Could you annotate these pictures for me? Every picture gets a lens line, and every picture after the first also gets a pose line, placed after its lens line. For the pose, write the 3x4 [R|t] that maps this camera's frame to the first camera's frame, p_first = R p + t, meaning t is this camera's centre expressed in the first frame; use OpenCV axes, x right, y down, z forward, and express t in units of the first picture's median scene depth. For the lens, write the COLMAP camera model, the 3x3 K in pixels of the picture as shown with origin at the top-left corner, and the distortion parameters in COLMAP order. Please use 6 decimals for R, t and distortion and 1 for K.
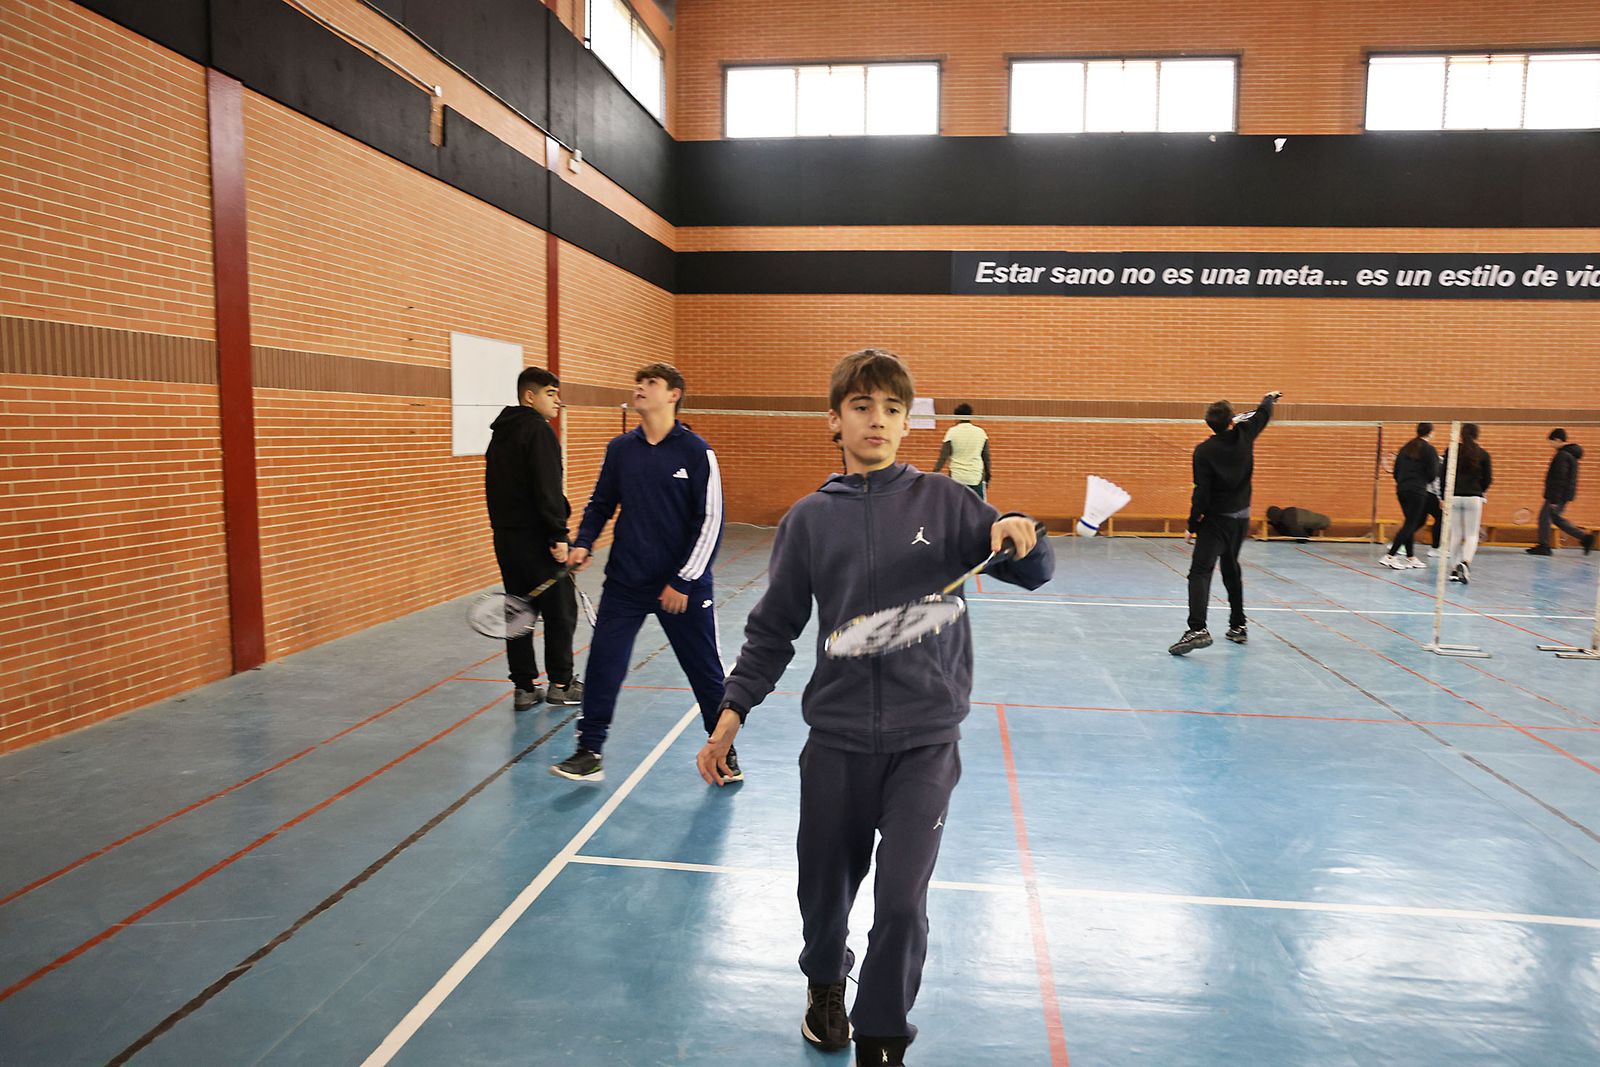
lens RADIAL K [[1113.9, 0, 803.8], [0, 1113.9, 536.0], [0, 0, 1]] dist [-0.073977, 0.054663]
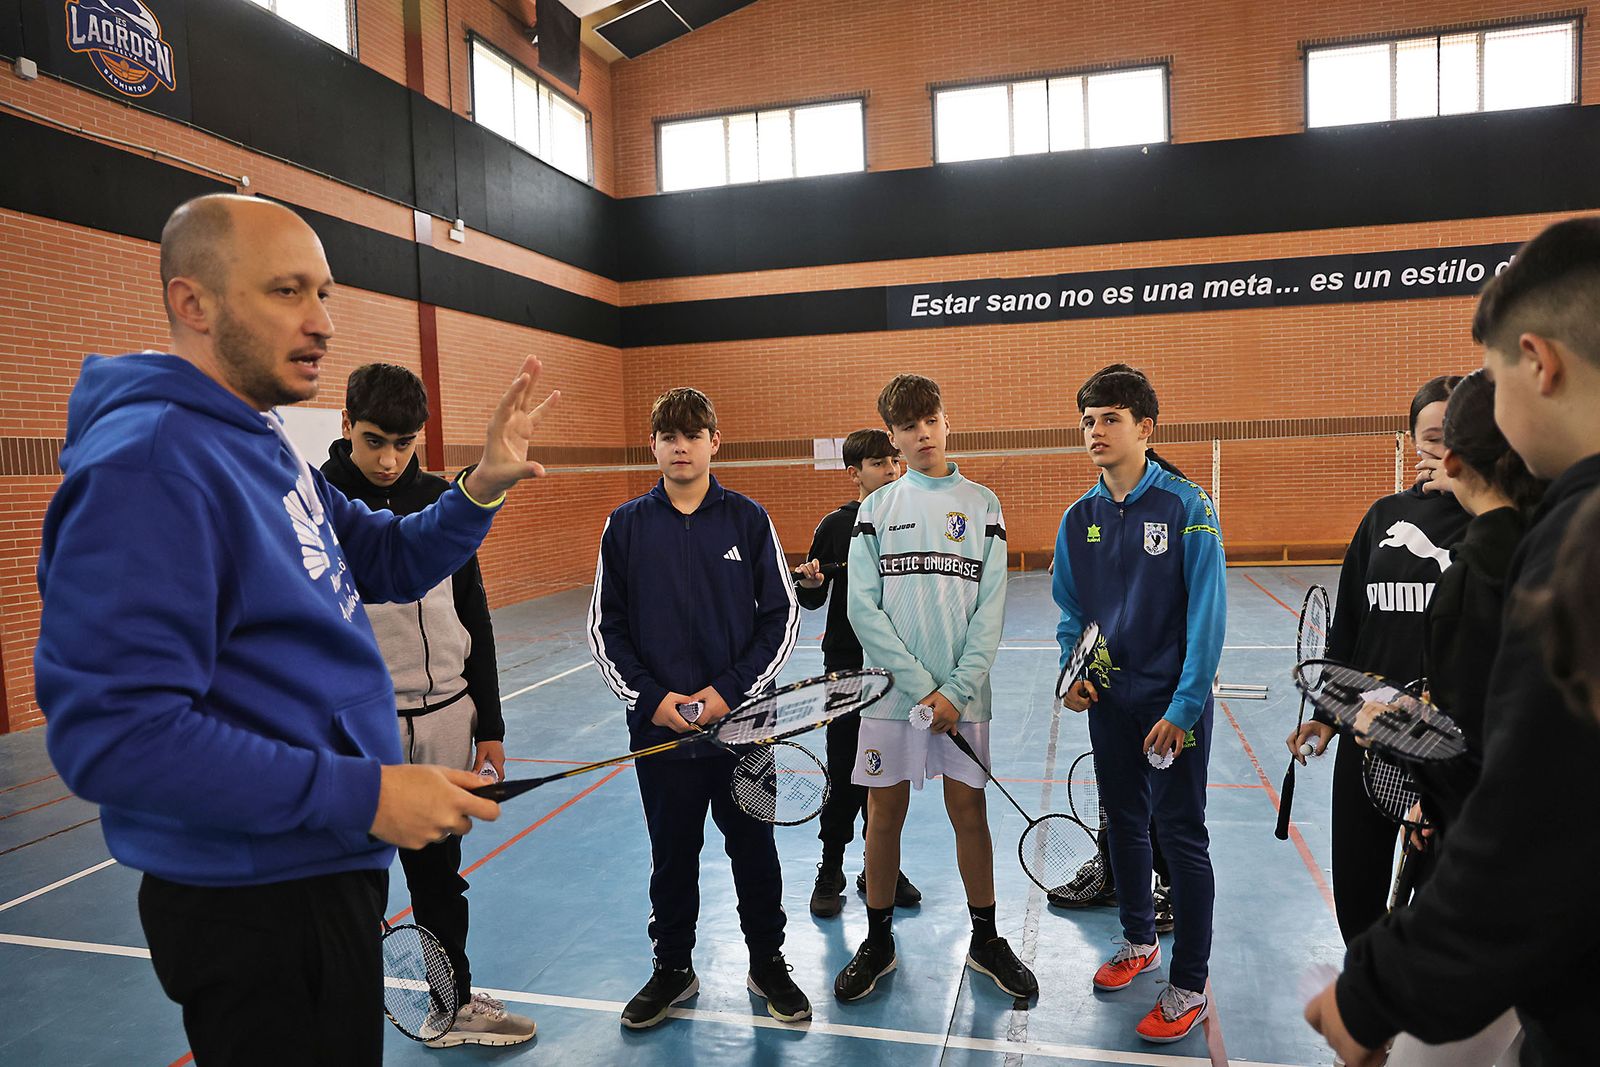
lens RADIAL K [[1142.5, 0, 810.0], [0, 1142.5, 541.7], [0, 0, 1]] dist [-0.066631, 0.048641]
pose [[0.991528, -0.044165, -0.122155, 0.184774], [0.039878, 0.998507, -0.037319, 0.004830], [0.123621, 0.032131, 0.991809, -0.007208]]
